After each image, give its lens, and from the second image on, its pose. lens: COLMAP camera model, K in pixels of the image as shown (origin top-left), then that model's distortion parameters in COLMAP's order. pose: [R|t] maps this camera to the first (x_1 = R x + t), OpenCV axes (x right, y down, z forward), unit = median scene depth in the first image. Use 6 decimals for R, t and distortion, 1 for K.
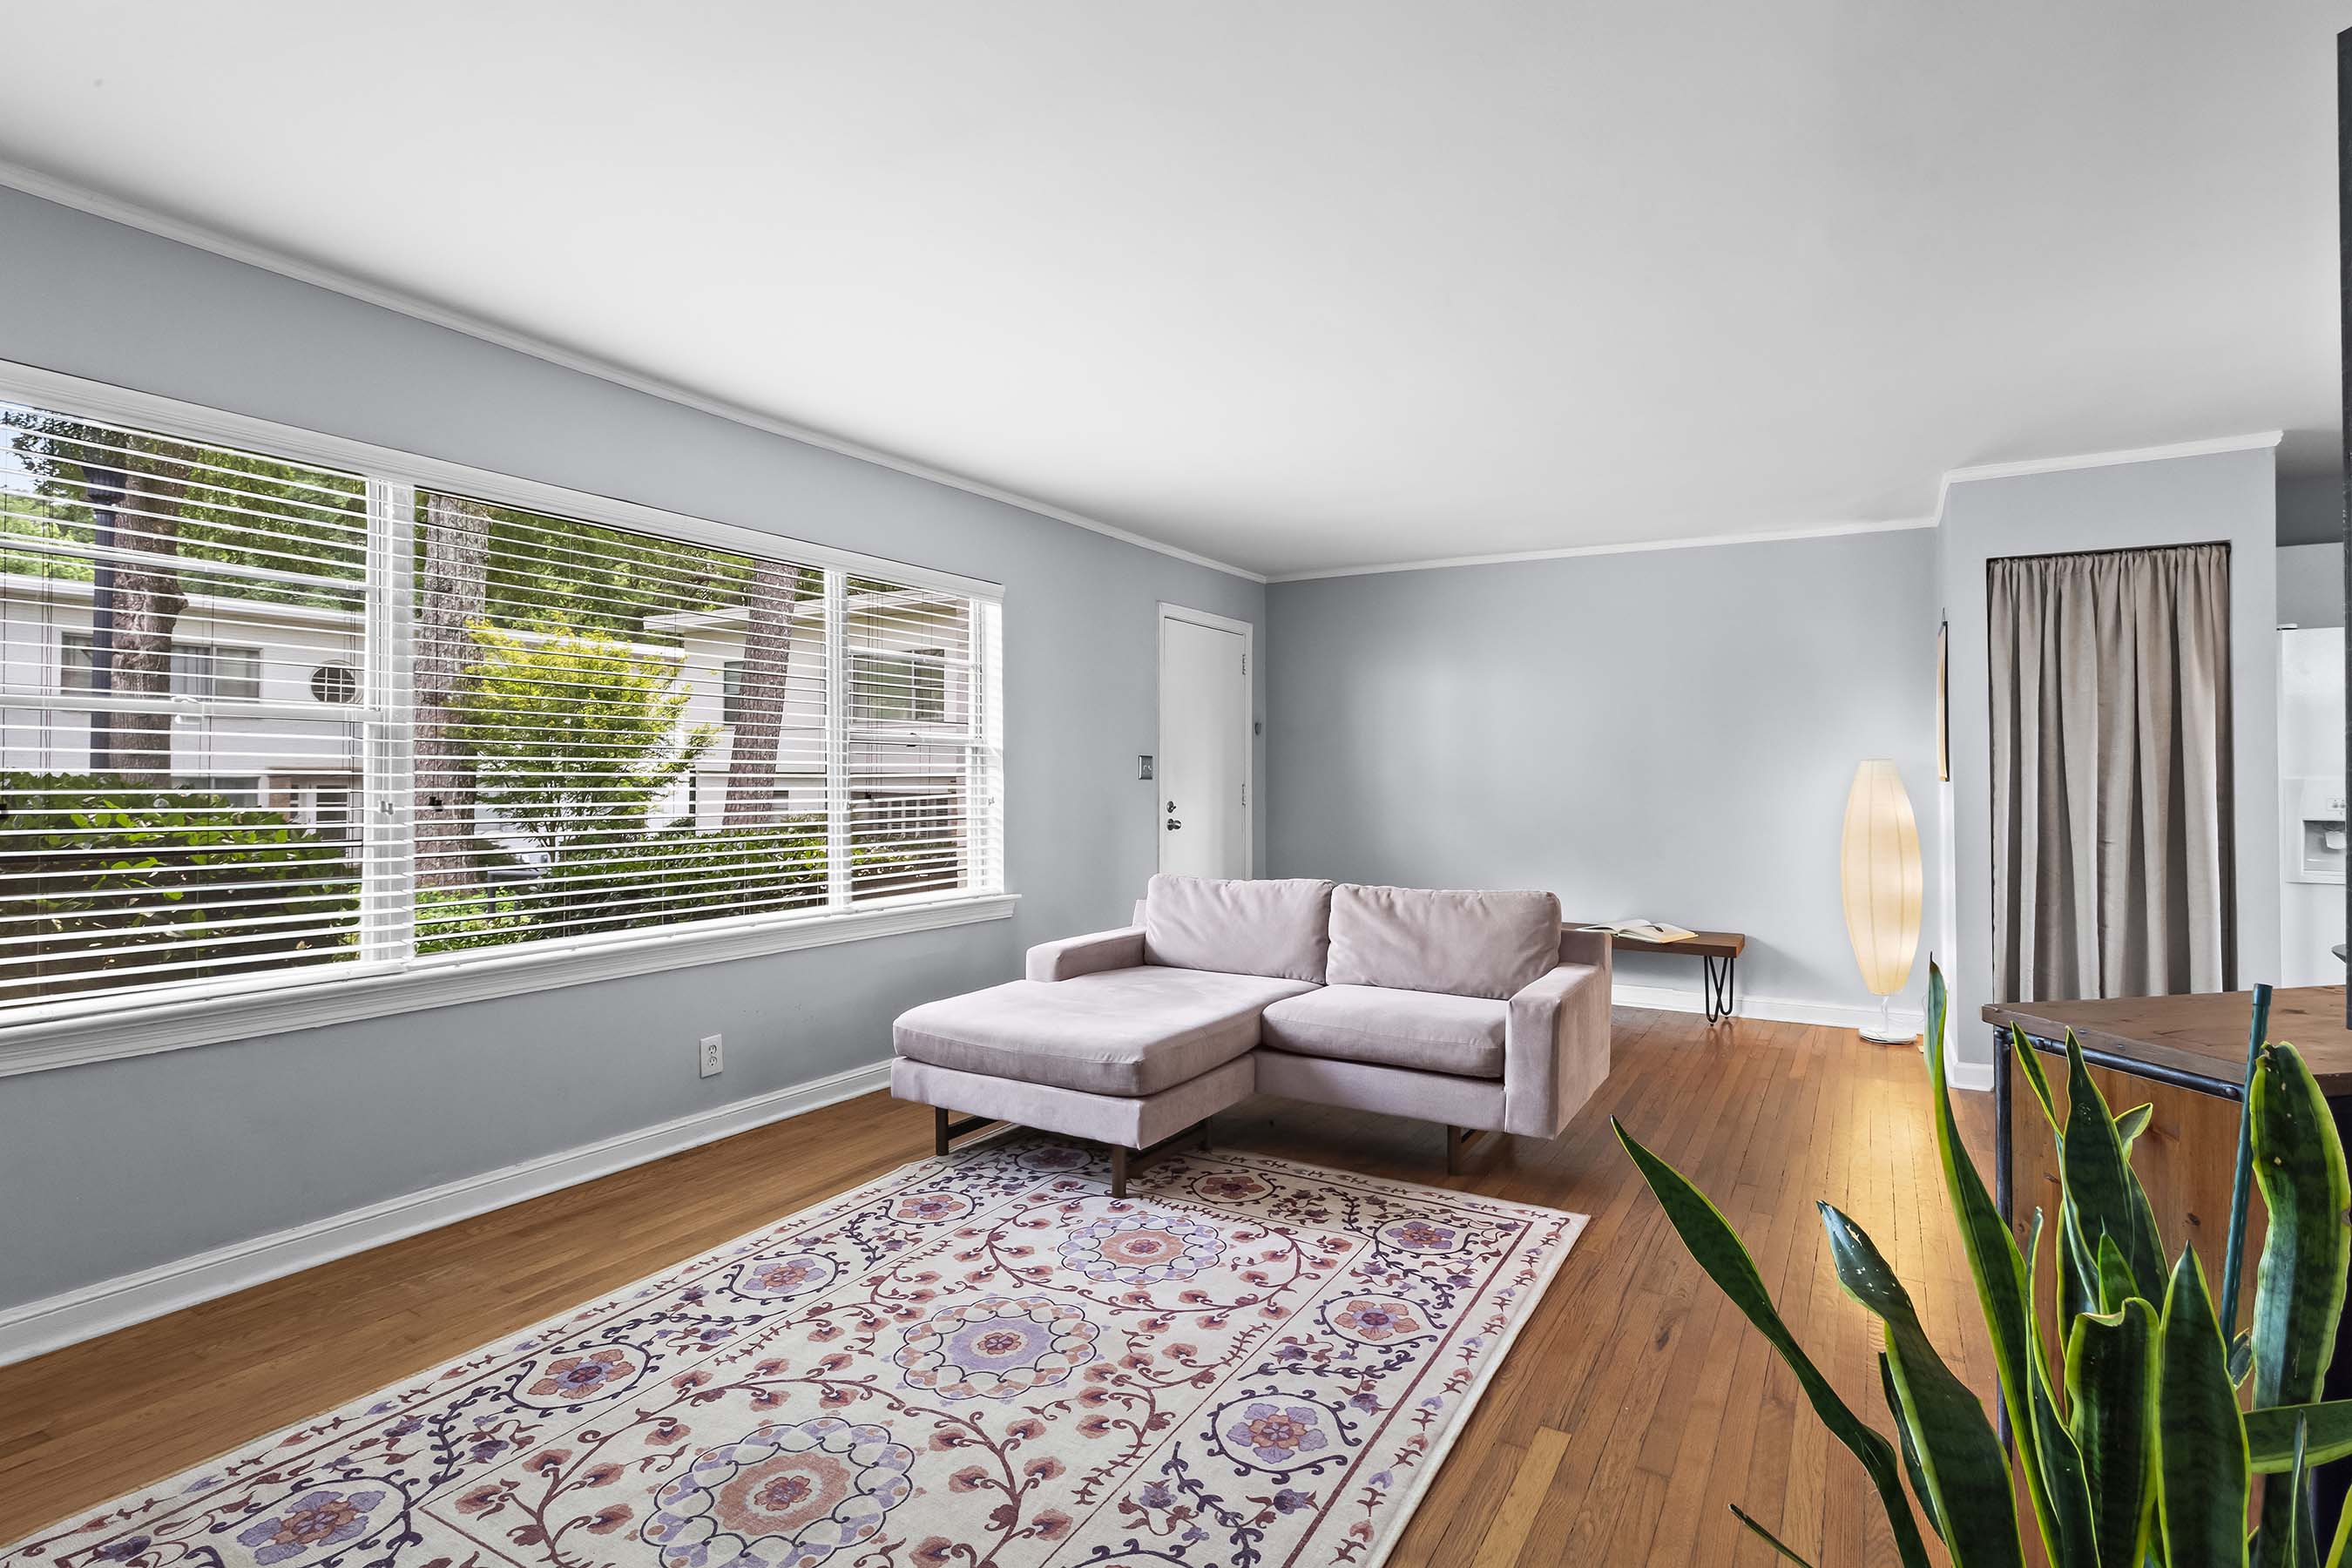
lens RADIAL K [[1131.6, 0, 1183.1], [0, 1131.6, 754.1], [0, 0, 1]] dist [0.001479, 0.003882]
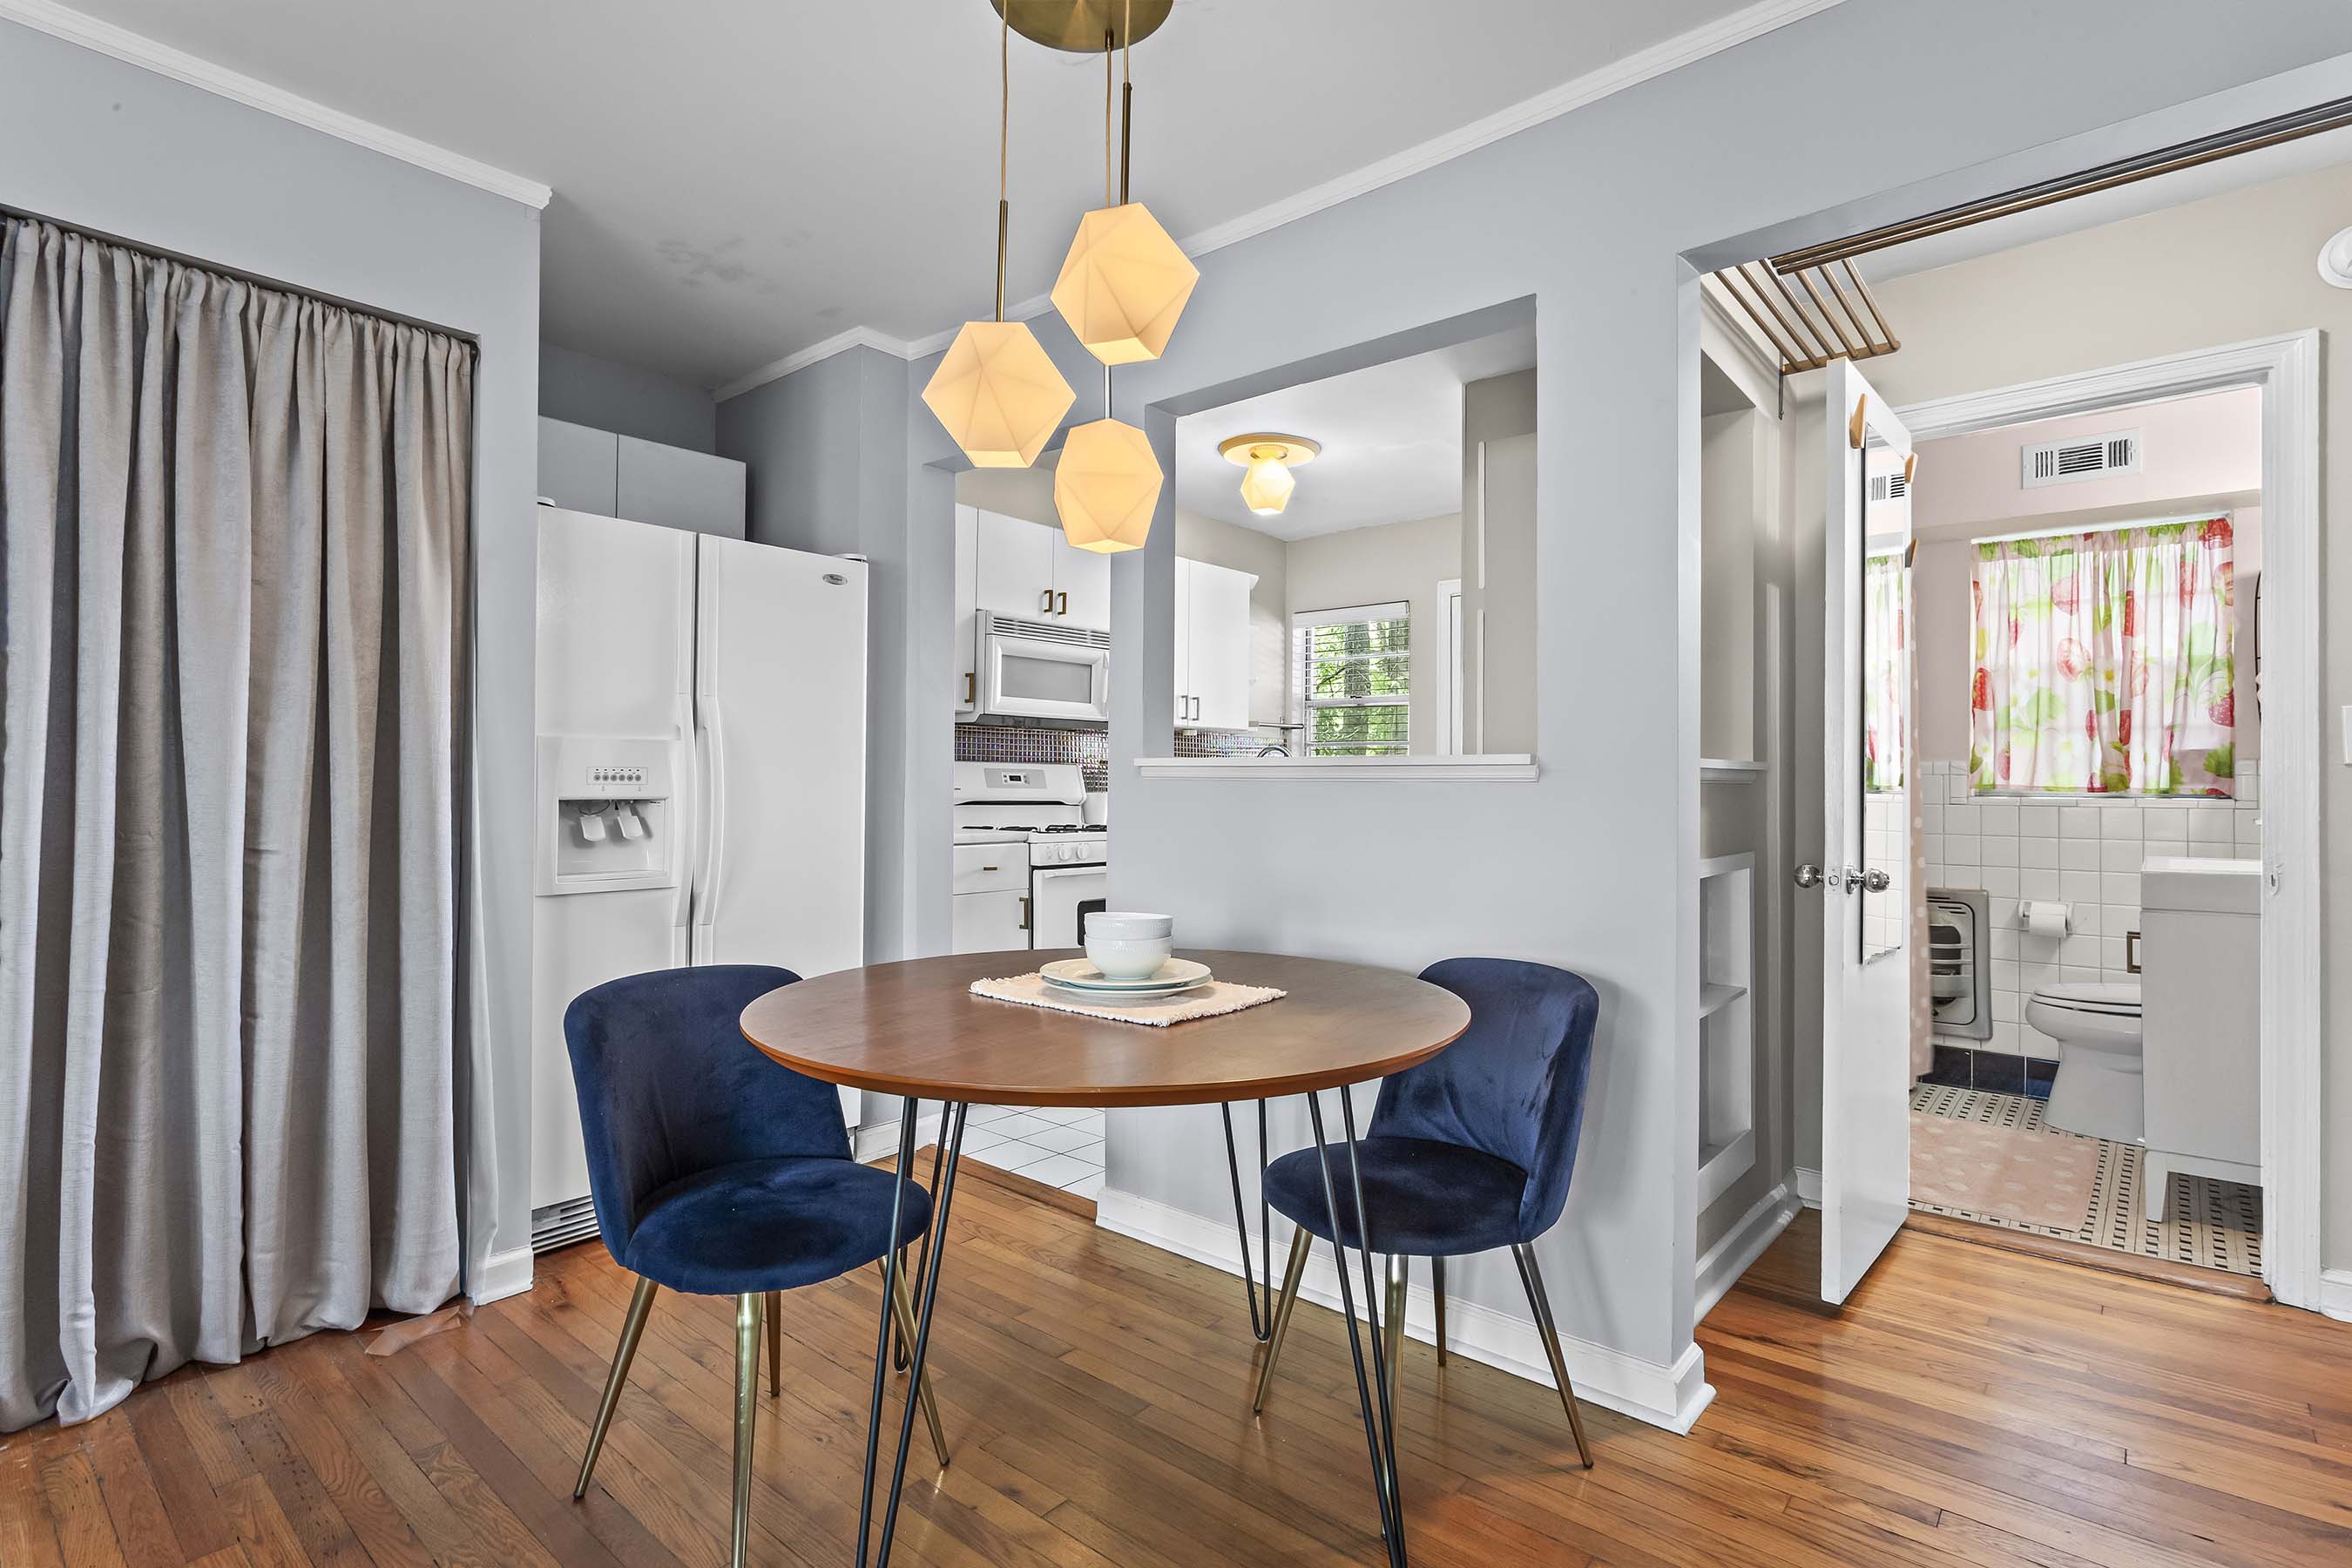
lens RADIAL K [[1131.6, 0, 1178.3], [0, 1131.6, 774.4], [0, 0, 1]] dist [0.001479, 0.003882]
pose [[0.168095, 0.006018, 0.985752, 0.569346], [-0.023053, 0.999732, -0.002173, 0.051881], [-0.985501, -0.022359, 0.168189, 0.763052]]
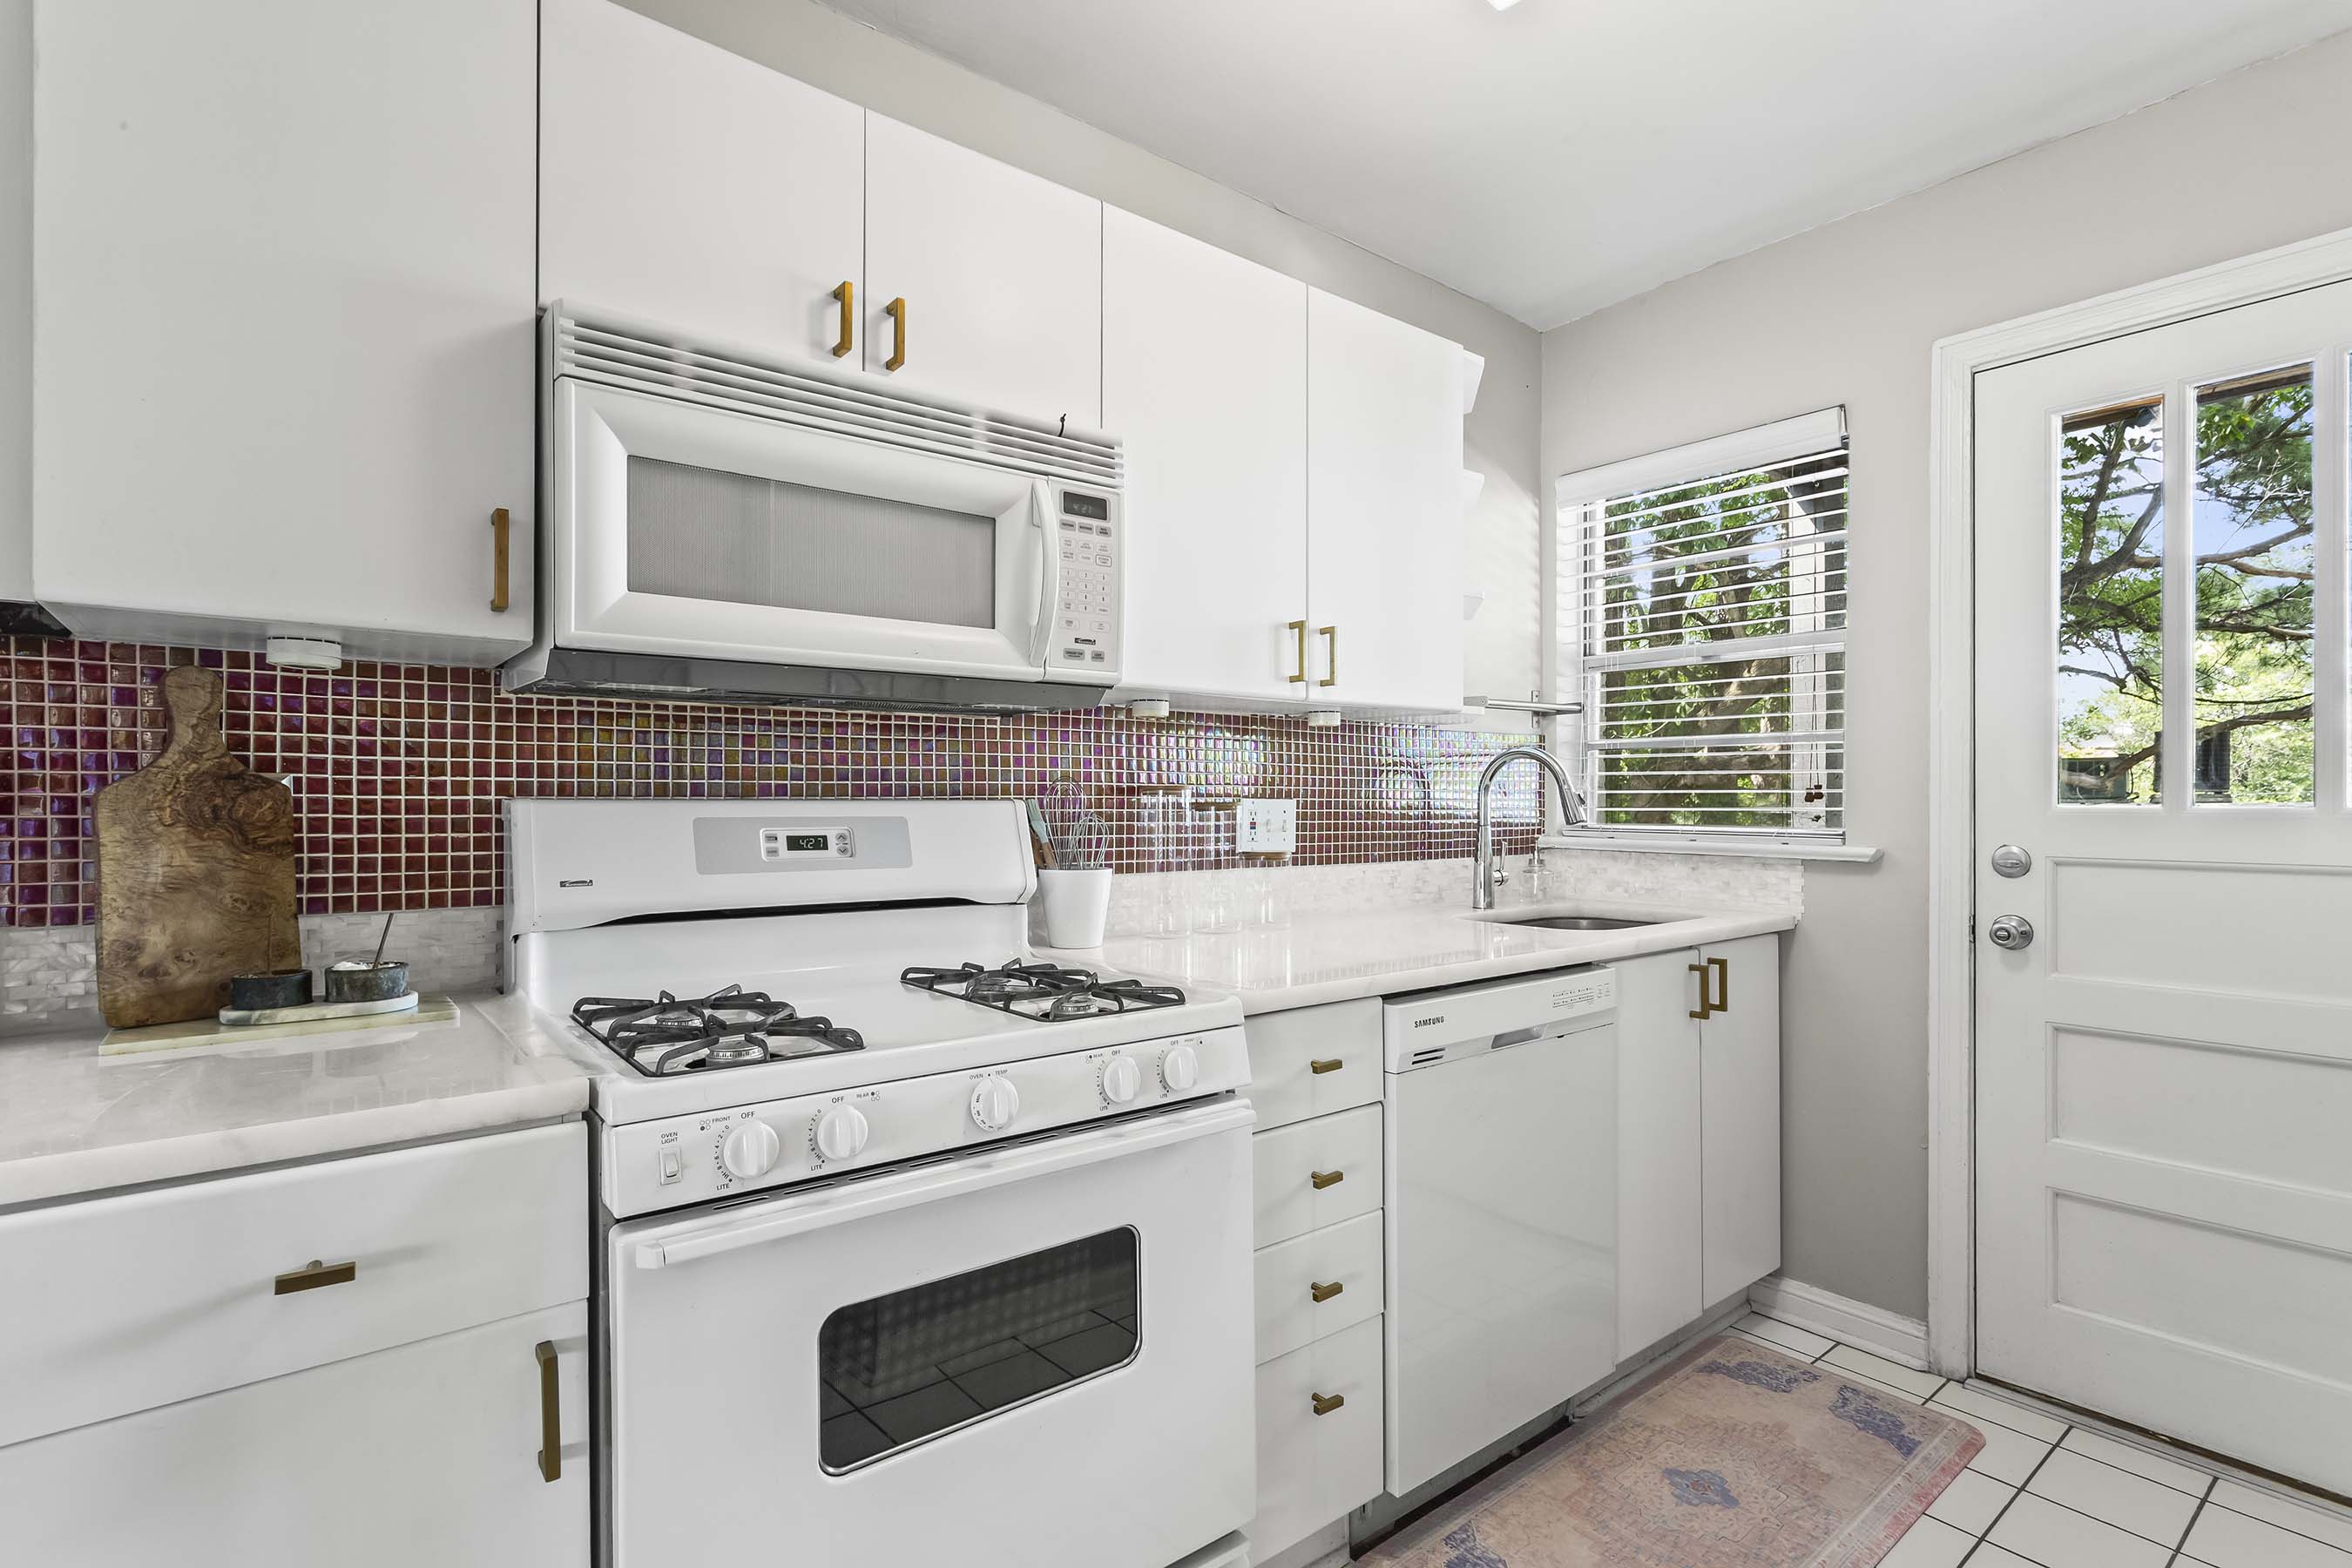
lens RADIAL K [[1131.6, 0, 1199.4], [0, 1131.6, 804.5], [0, 0, 1]] dist [0.001479, 0.003882]
pose [[0.338090, -0.008619, 0.941074, 1.625328], [-0.007443, 0.999902, 0.011832, 0.030535], [-0.941084, -0.011005, 0.337993, 0.870657]]
